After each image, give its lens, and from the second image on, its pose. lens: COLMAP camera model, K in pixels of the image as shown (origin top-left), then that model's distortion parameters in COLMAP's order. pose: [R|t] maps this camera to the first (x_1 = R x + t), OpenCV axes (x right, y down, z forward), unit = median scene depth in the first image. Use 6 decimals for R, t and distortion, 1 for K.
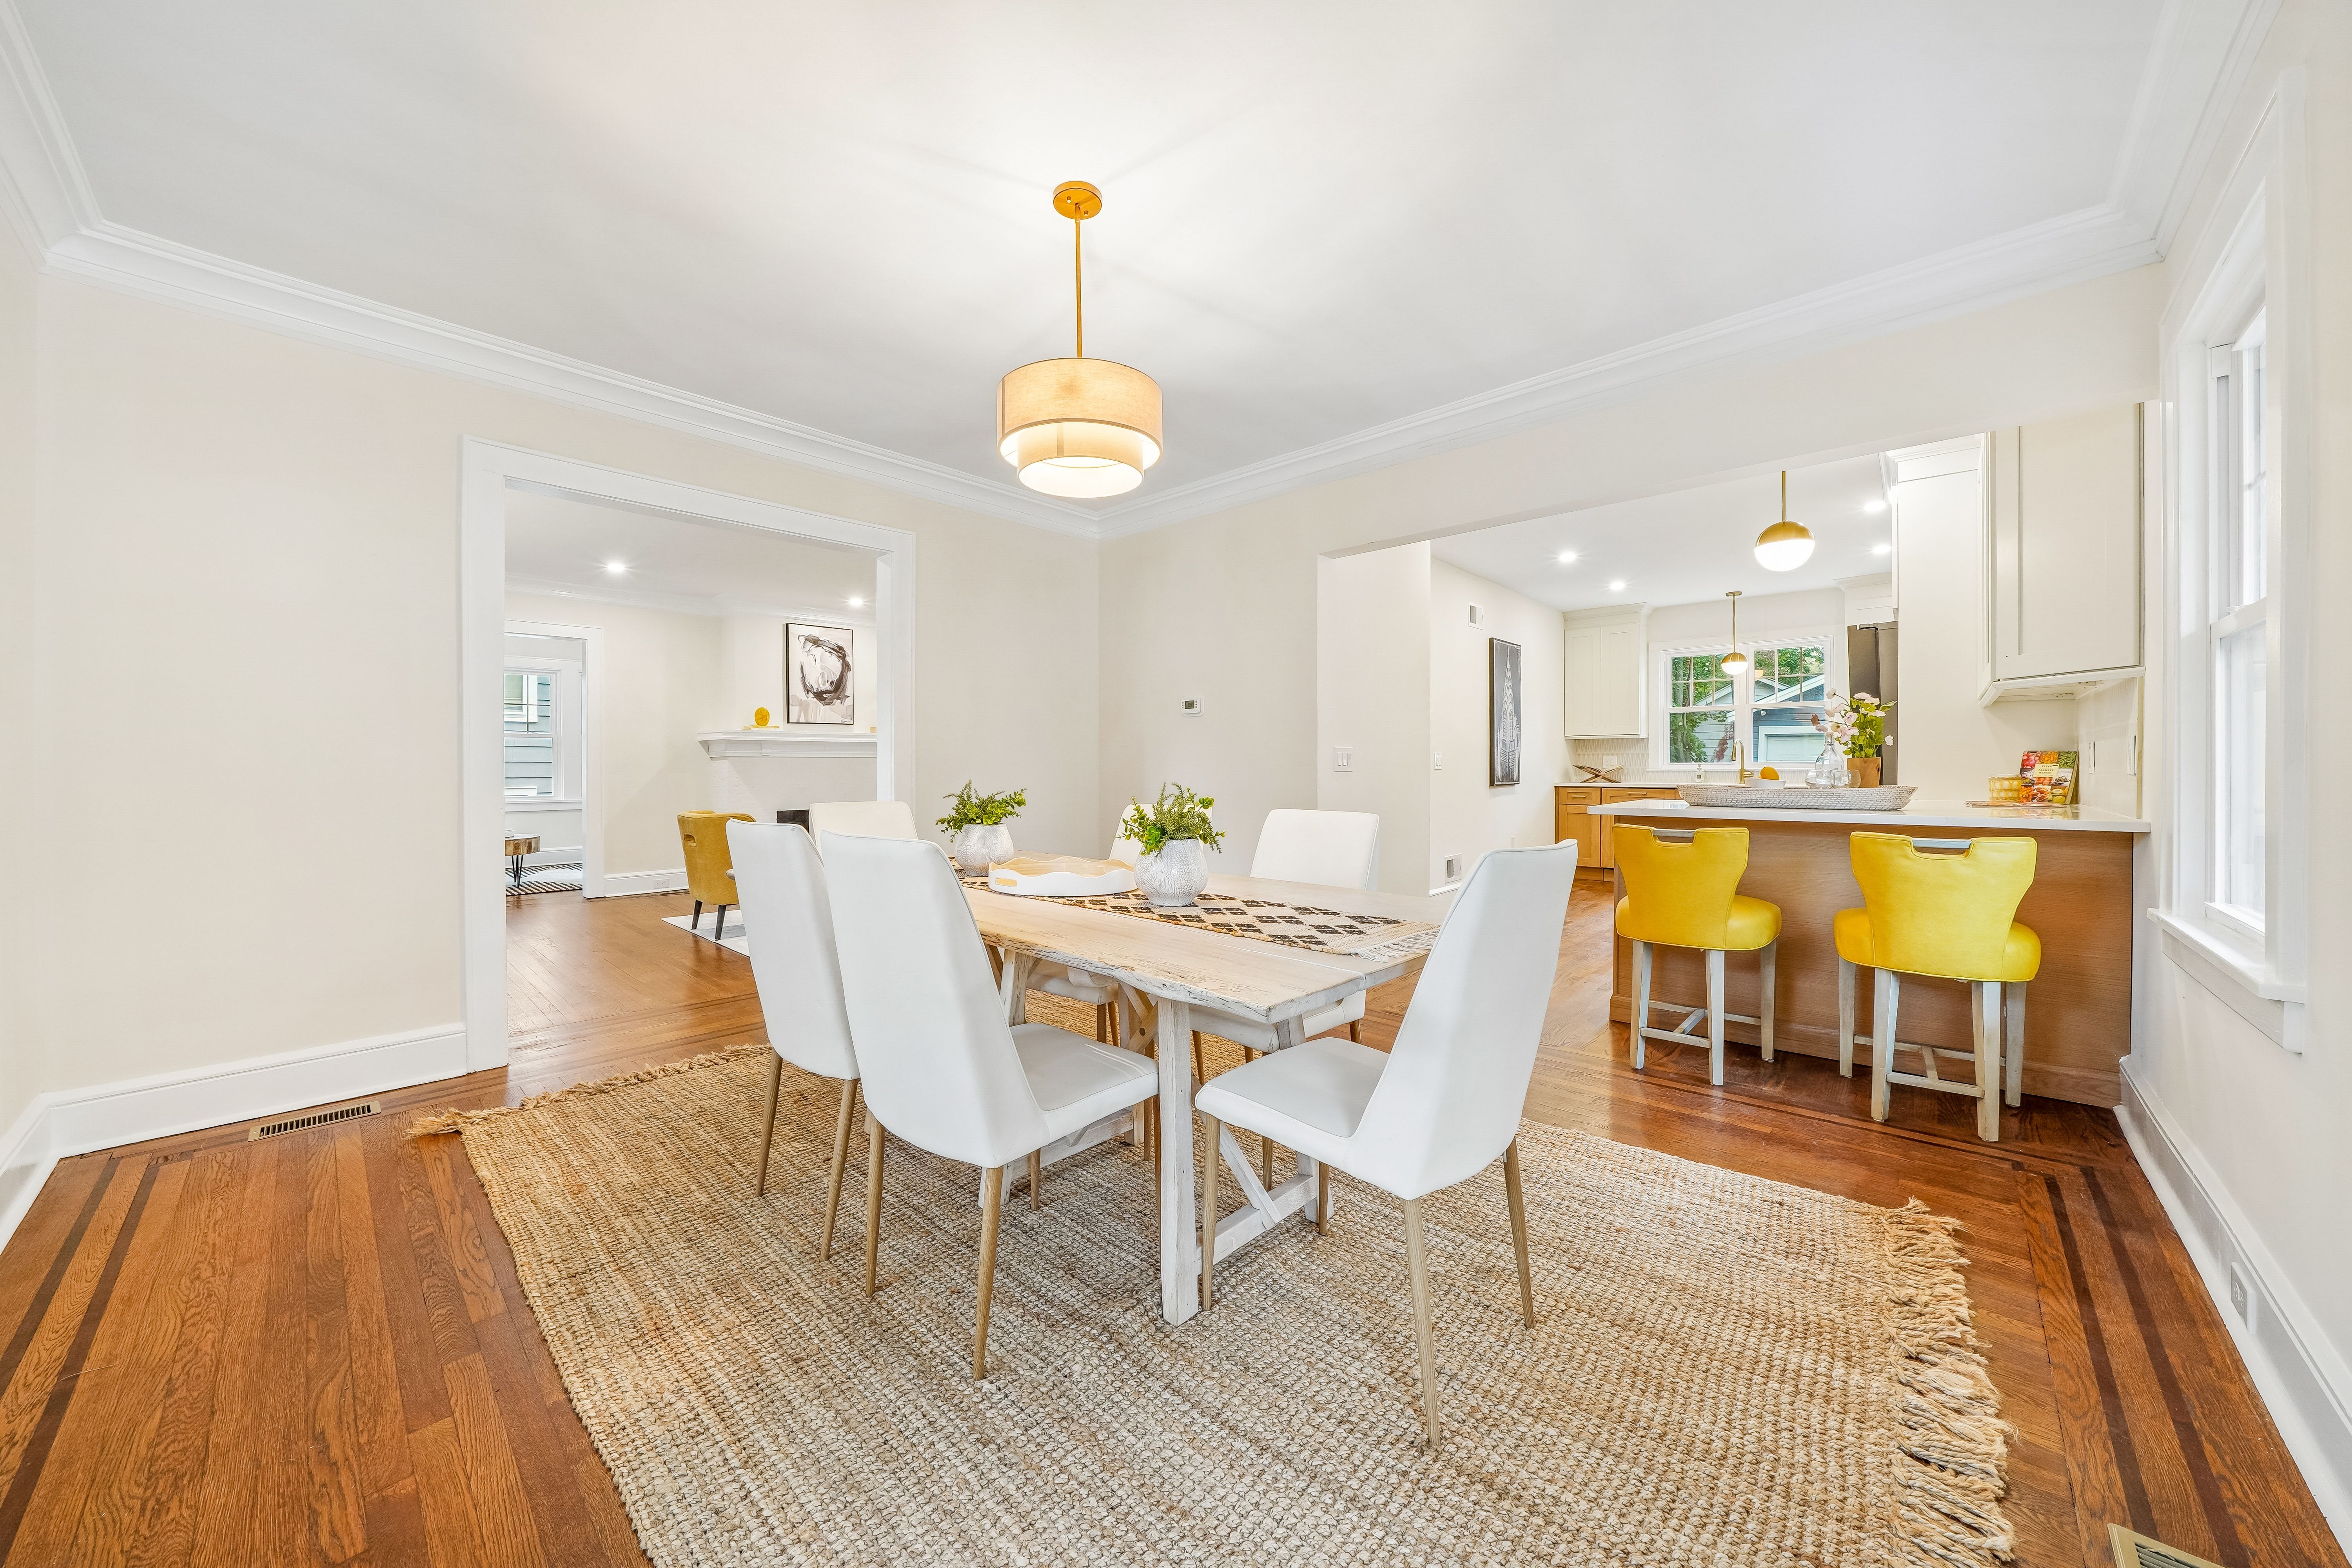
lens RADIAL K [[834.4, 0, 1152.1], [0, 834.4, 783.0], [0, 0, 1]] dist [-0.022574, 0.001699]
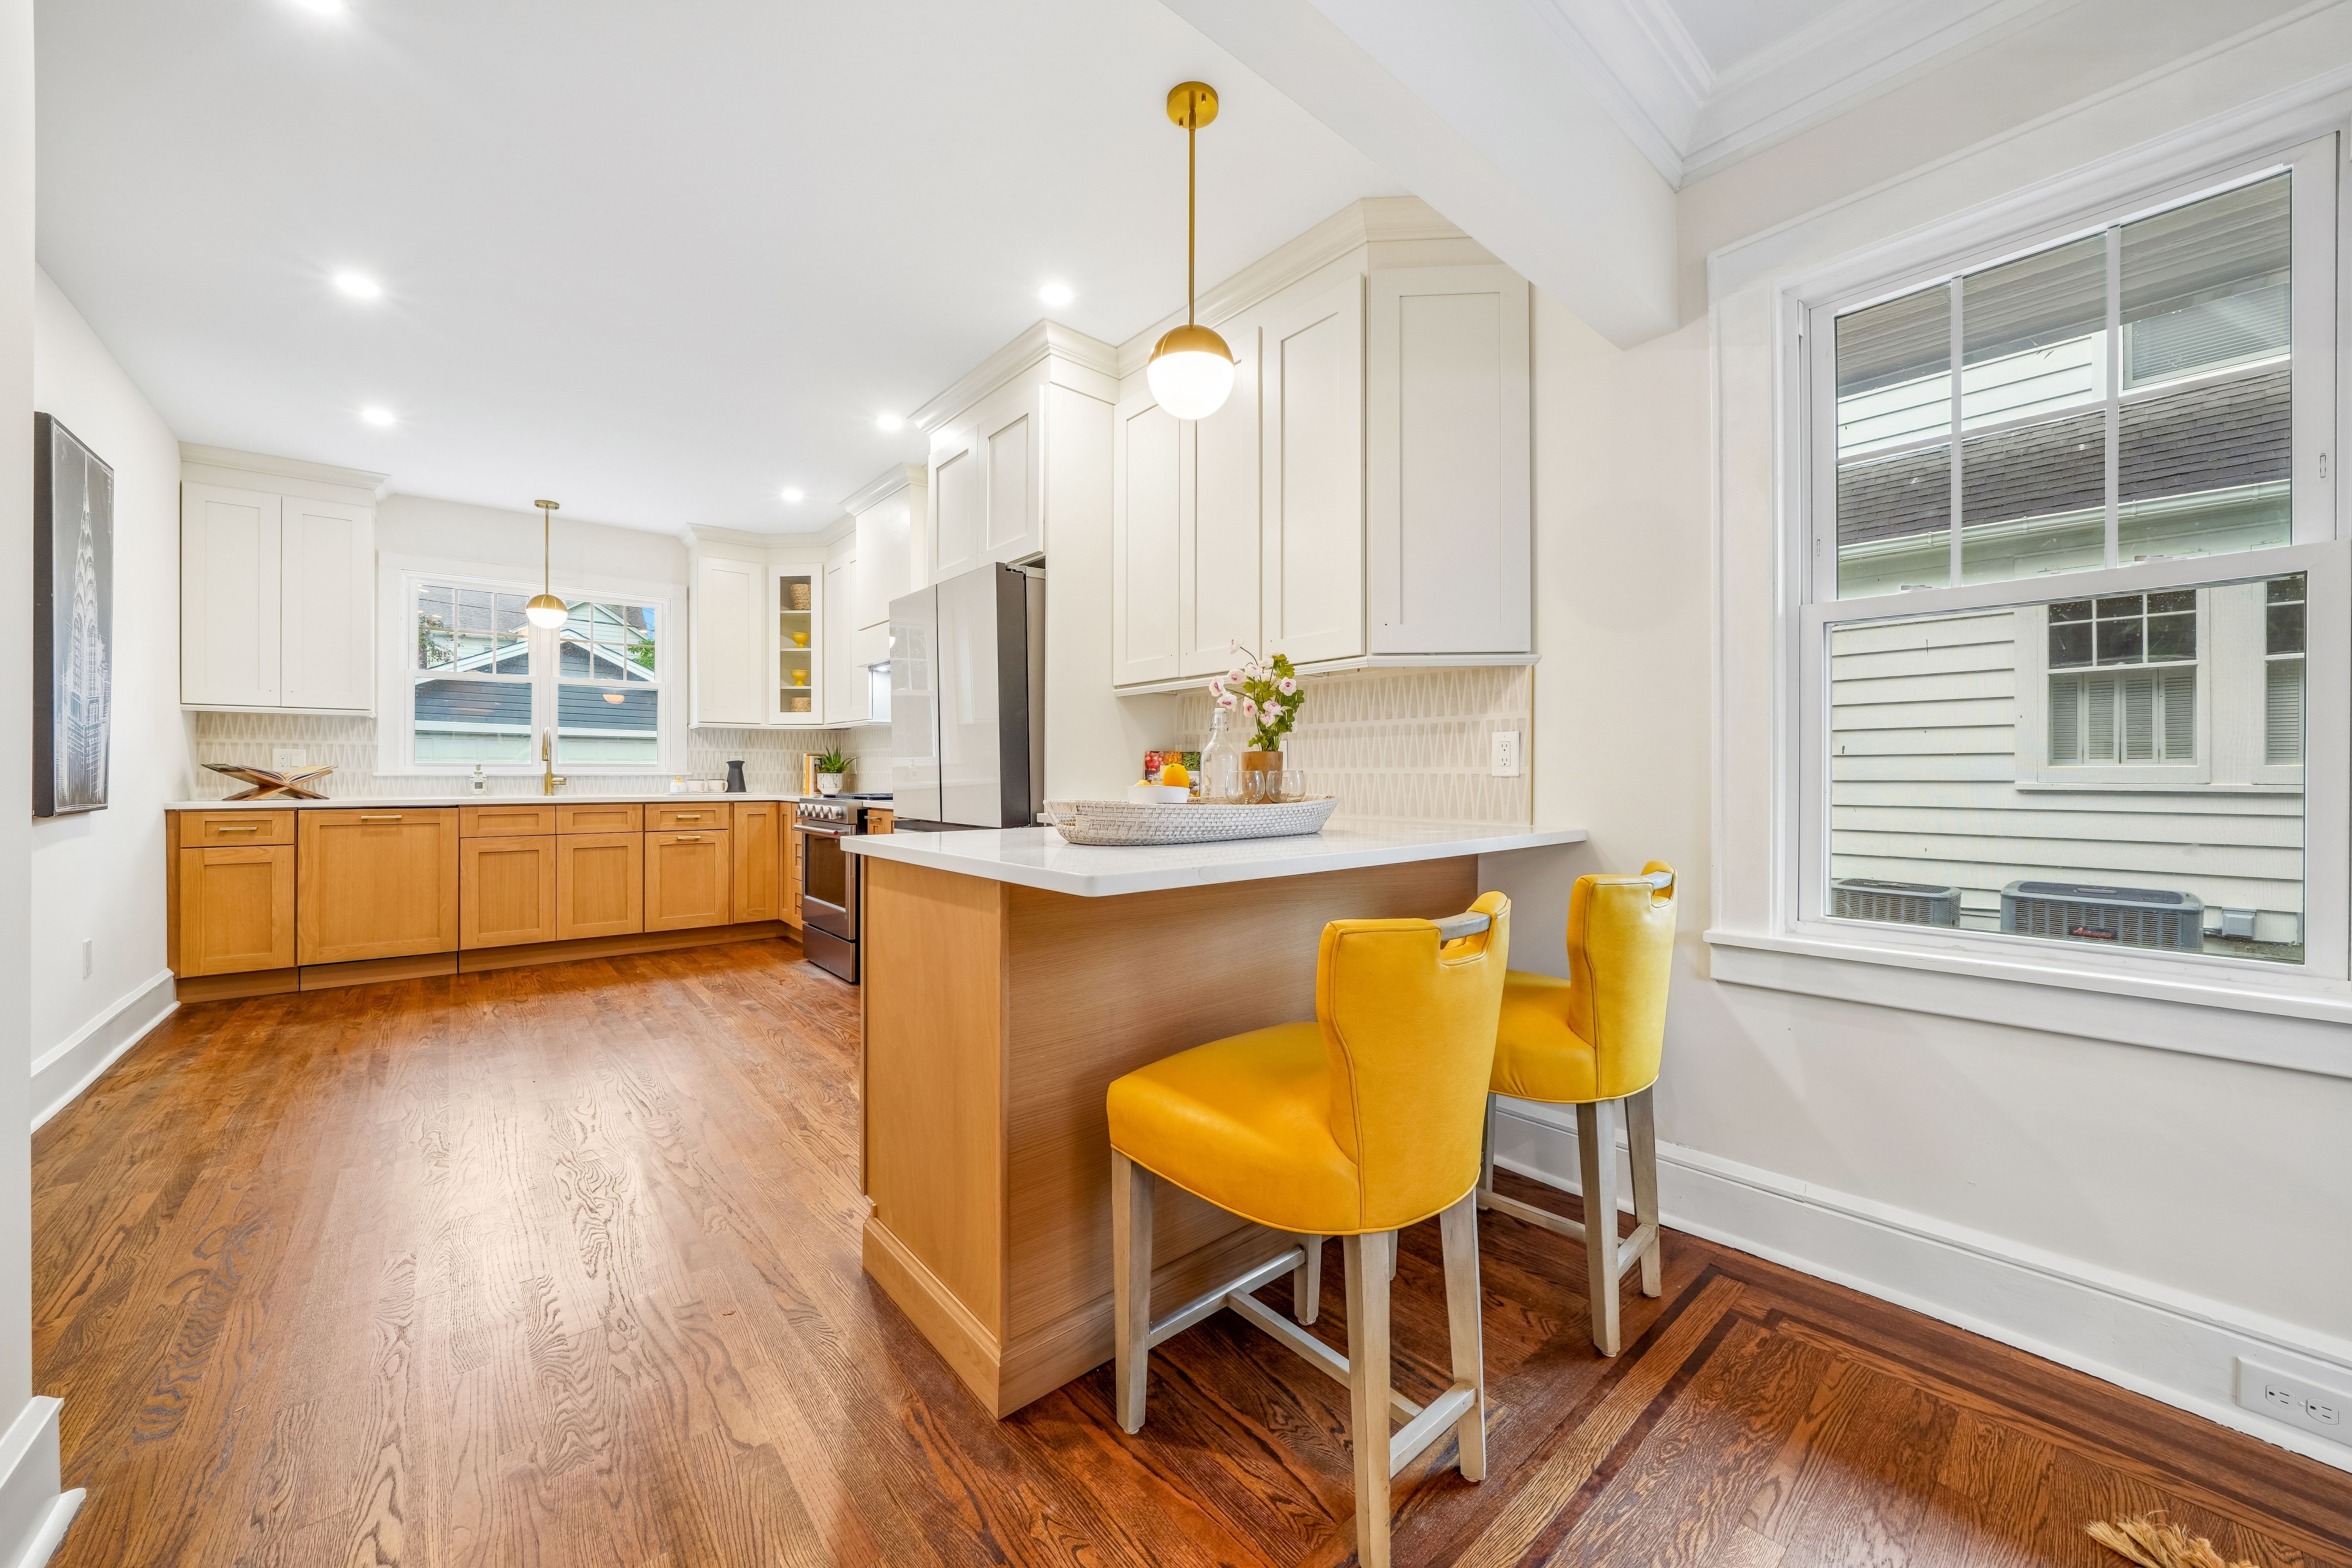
lens RADIAL K [[903.0, 0, 1183.5], [0, 903.0, 775.7], [0, 0, 1]] dist [-0.016232, 0.003444]
pose [[0.108656, 0.002800, 0.994076, 0.062972], [0.016208, 0.999858, -0.004588, -0.004248], [-0.993947, 0.016610, 0.108595, 0.397352]]
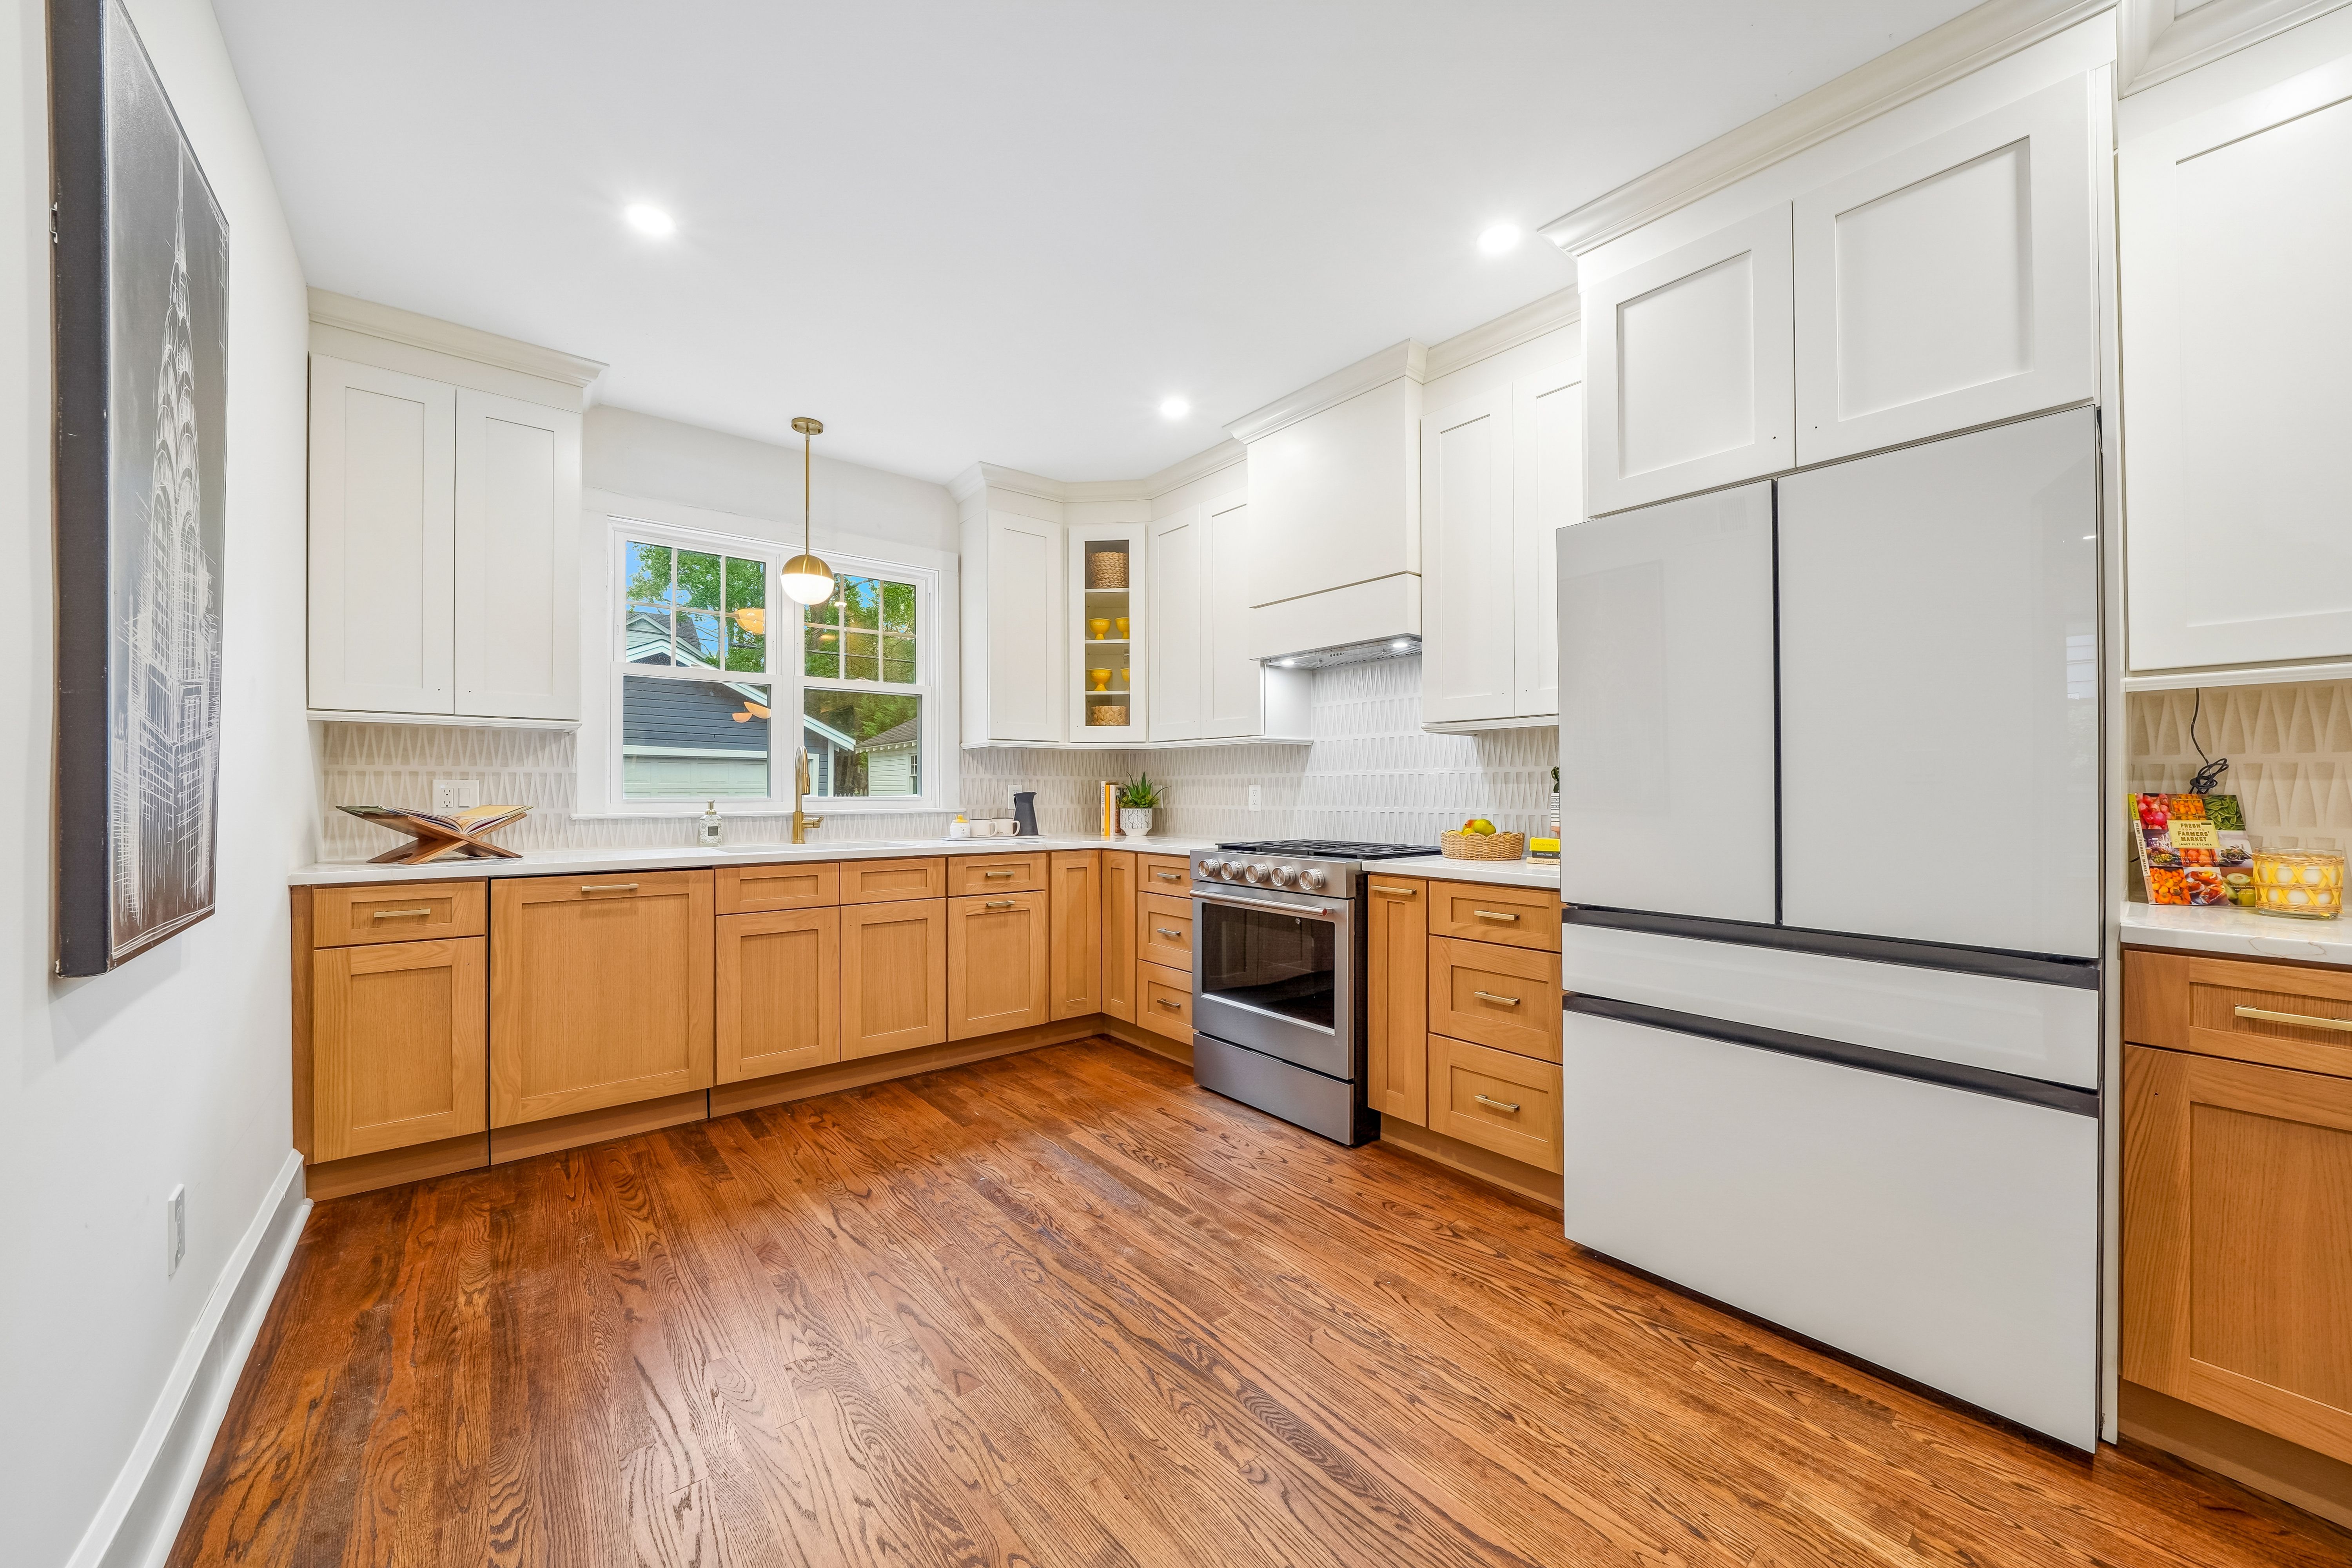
lens RADIAL K [[834.4, 0, 1180.0], [0, 834.4, 801.0], [0, 0, 1]] dist [-0.022574, 0.001699]
pose [[0.107913, -0.004513, 0.994150, 0.257350], [0.016781, 0.999855, 0.002717, -0.020386], [-0.994019, 0.016390, 0.107973, 0.688562]]
